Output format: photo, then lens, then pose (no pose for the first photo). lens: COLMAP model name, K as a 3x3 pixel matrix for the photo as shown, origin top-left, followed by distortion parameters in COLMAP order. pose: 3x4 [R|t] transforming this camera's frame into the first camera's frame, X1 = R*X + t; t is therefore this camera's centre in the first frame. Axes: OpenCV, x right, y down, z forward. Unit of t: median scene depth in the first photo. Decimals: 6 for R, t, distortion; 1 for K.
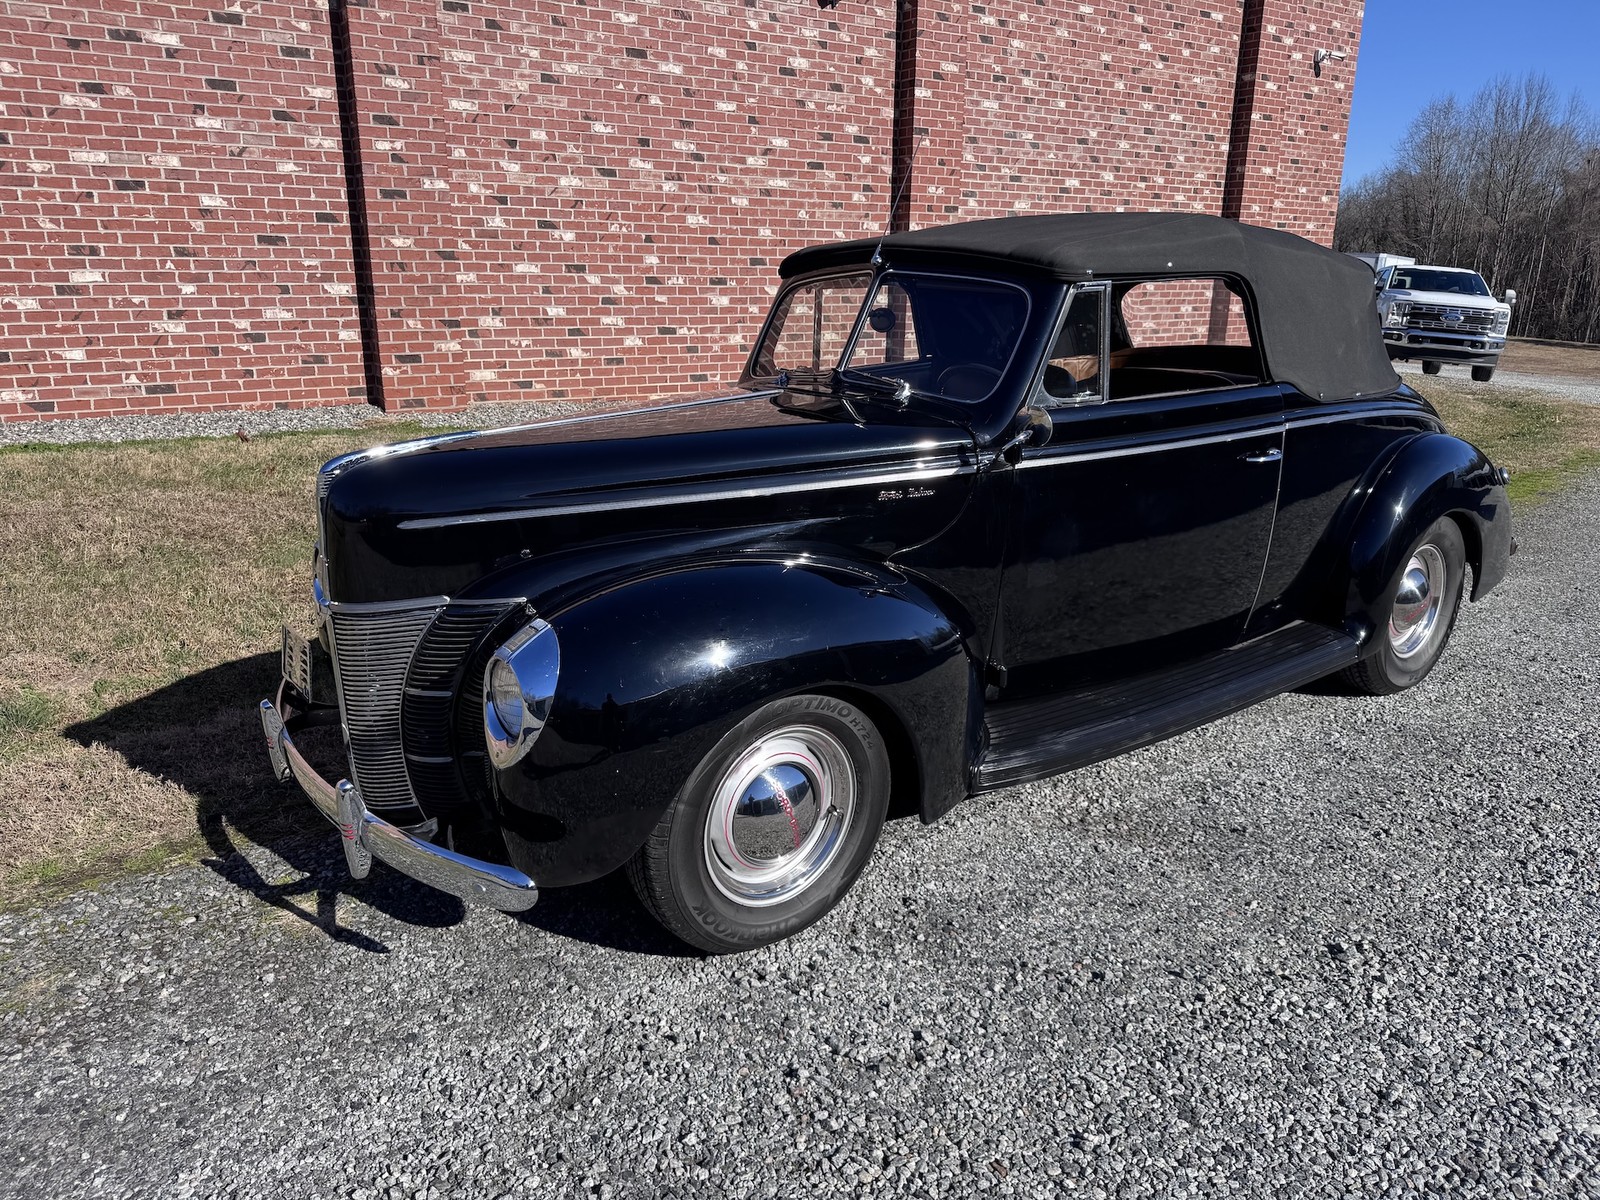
lens RADIAL K [[1142.9, 0, 785.3], [0, 1142.9, 600.6], [0, 0, 1]] dist [0.007565, -0.016514]
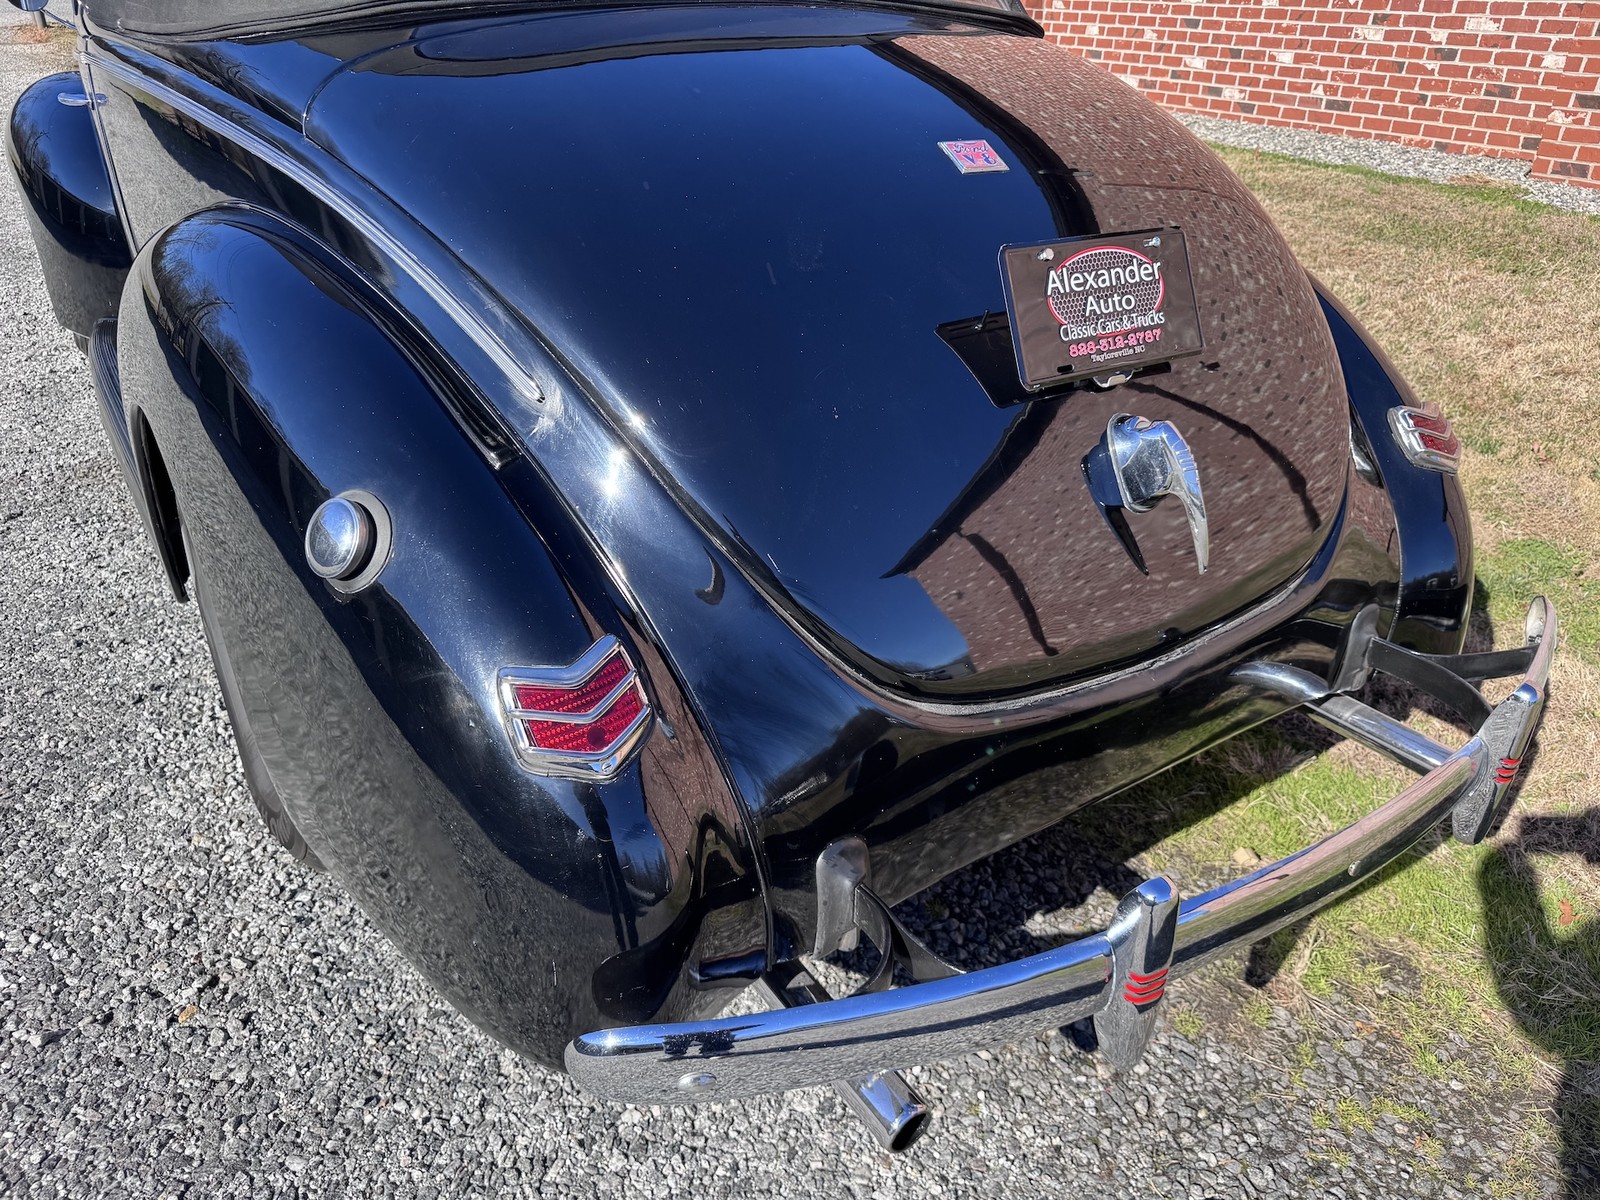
lens RADIAL K [[1142.9, 0, 805.1], [0, 1142.9, 621.7], [0, 0, 1]] dist [0.007565, -0.016514]
pose [[-0.054440, 0.472272, -0.879770, 0.475231], [-0.309133, 0.829818, 0.464585, -0.130115], [0.949459, 0.297258, 0.100819, 0.600971]]
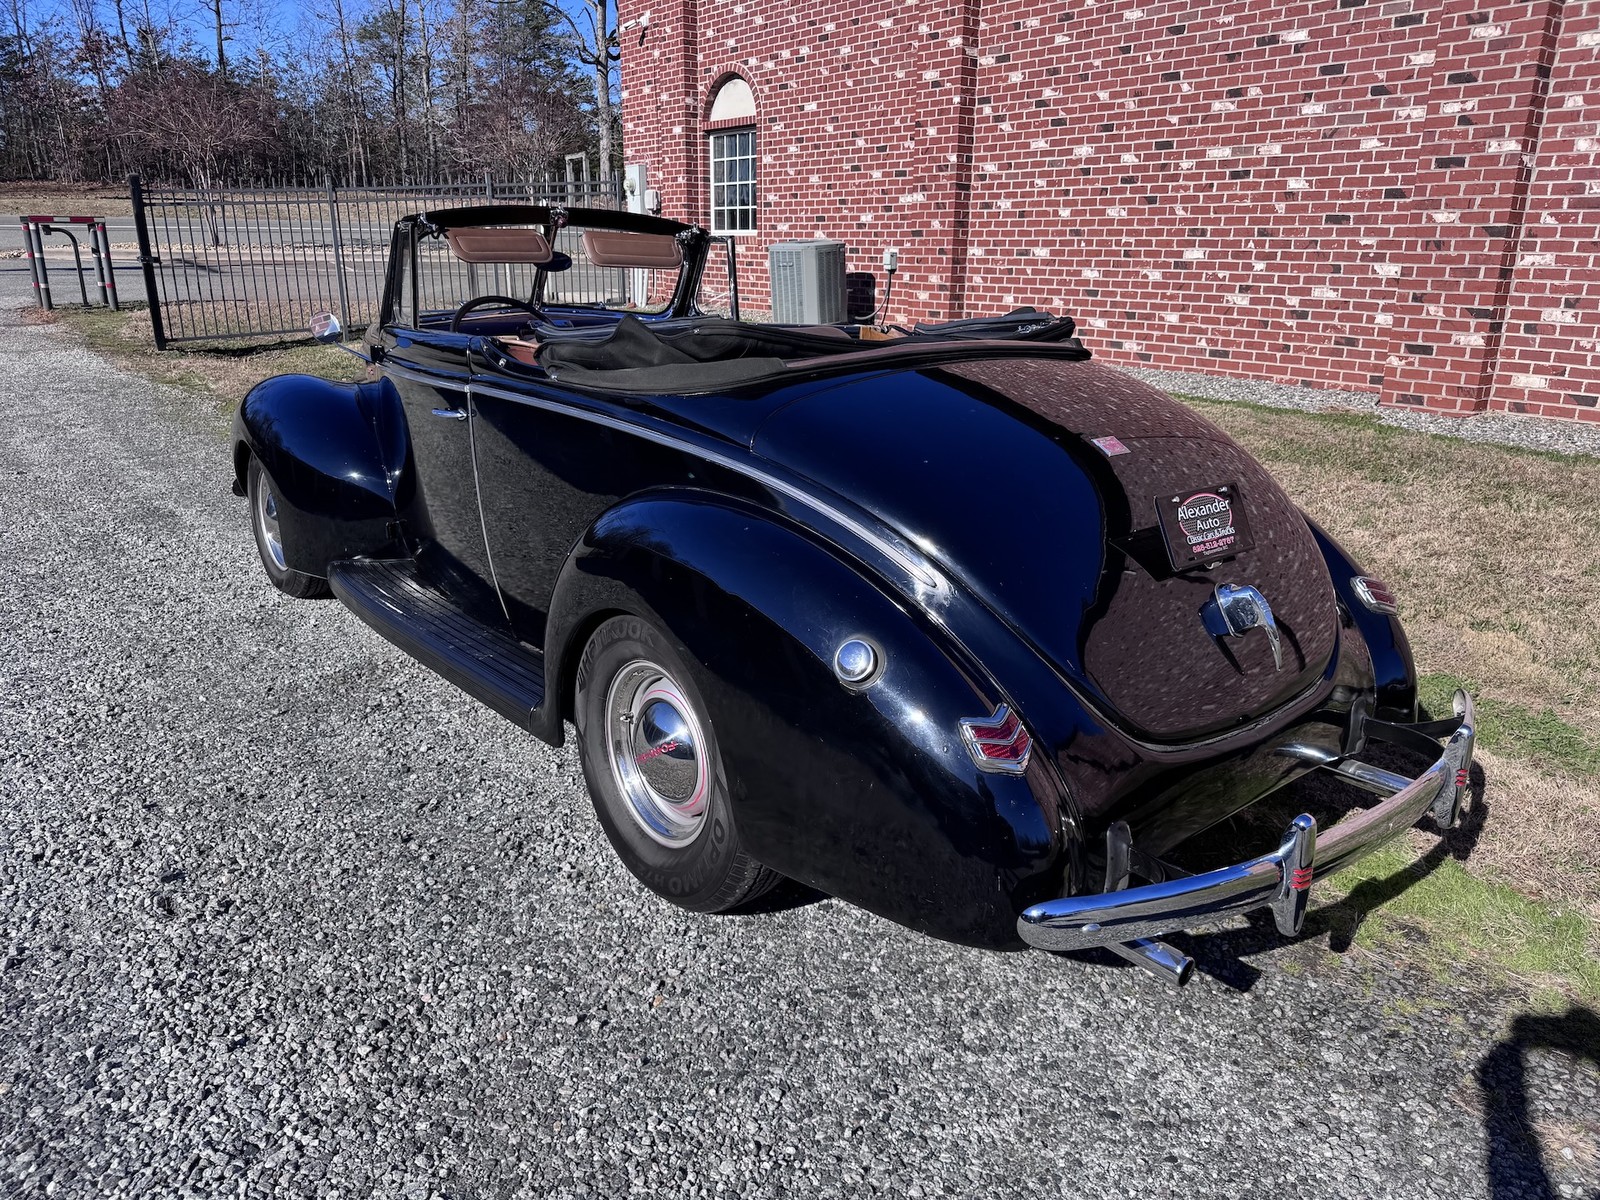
lens RADIAL K [[1142.9, 0, 802.6], [0, 1142.9, 608.3], [0, 0, 1]] dist [0.007565, -0.016514]
pose [[0.035051, 0.291373, -0.955967, 0.590260], [-0.288581, 0.918759, 0.269451, -0.134489], [0.956814, 0.266429, 0.116288, 0.518000]]
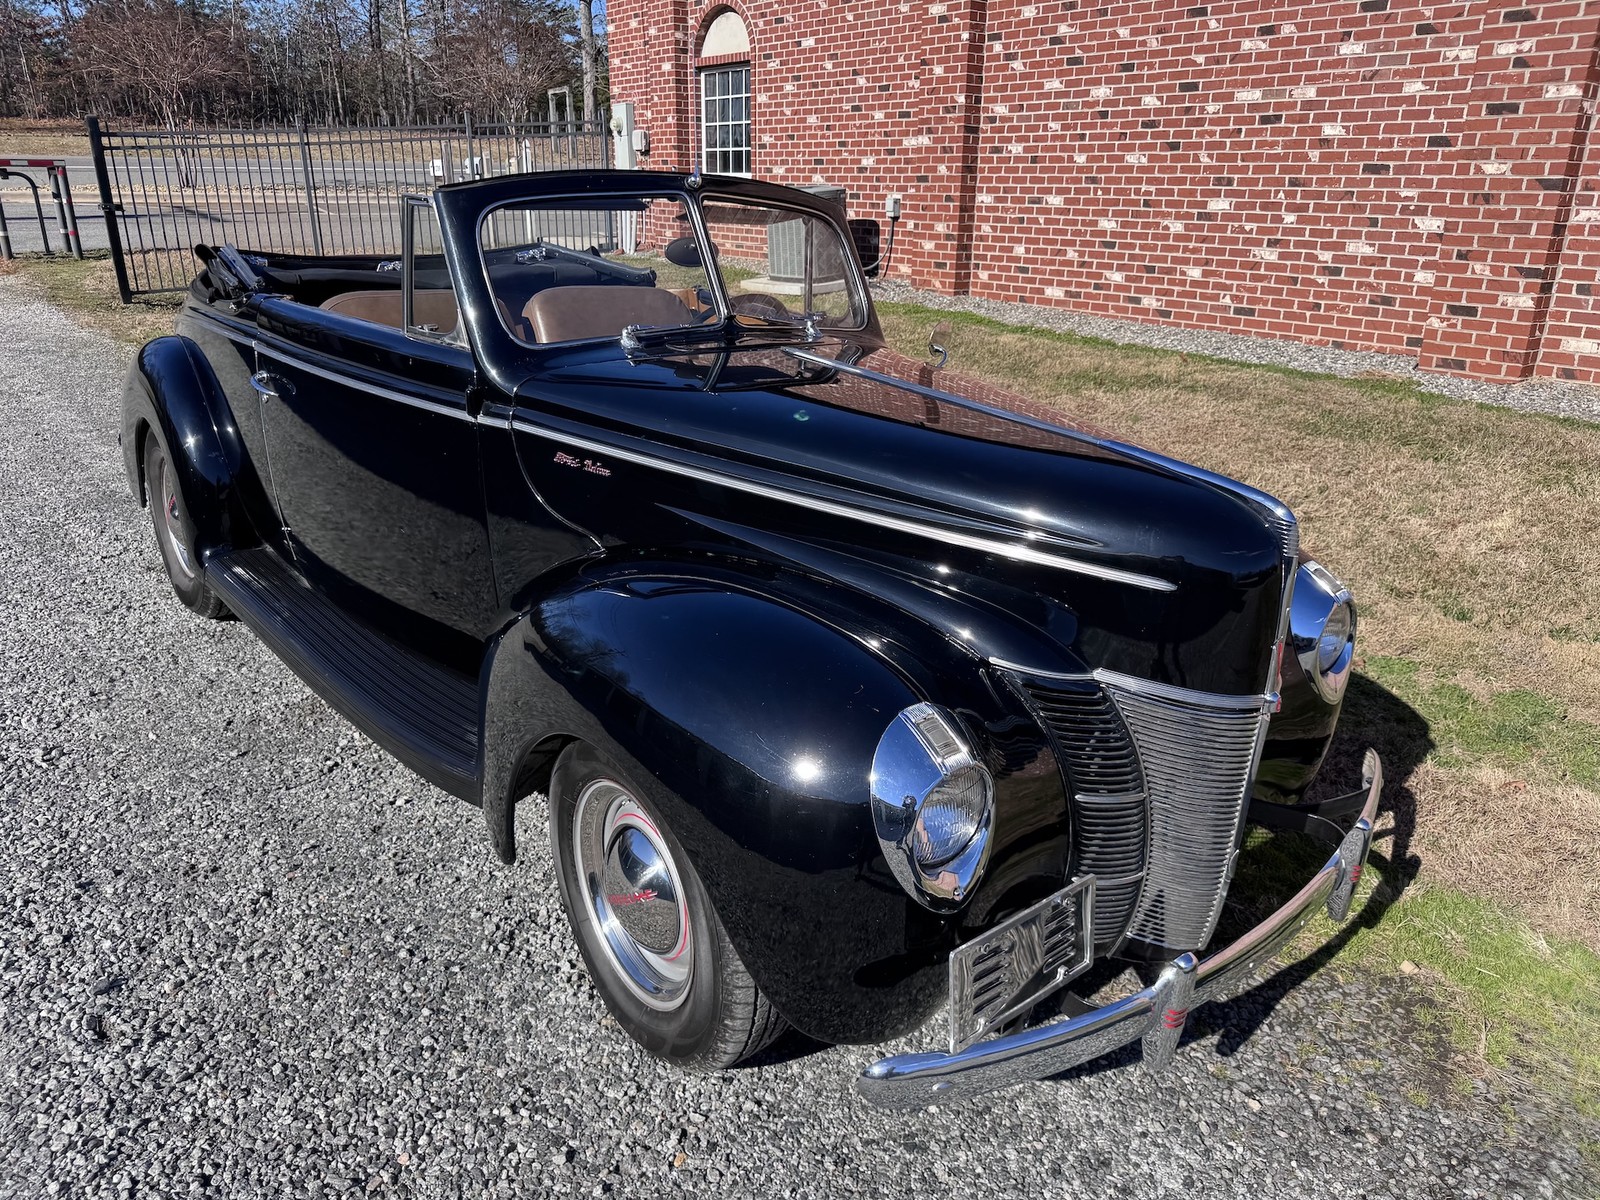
lens RADIAL K [[1142.9, 0, 803.3], [0, 1142.9, 605.3], [0, 0, 1]] dist [0.007565, -0.016514]
pose [[0.045295, 0.336918, -0.940444, 0.532562], [-0.287925, 0.905863, 0.310662, -0.144297], [0.956581, 0.256706, 0.138038, 0.504659]]
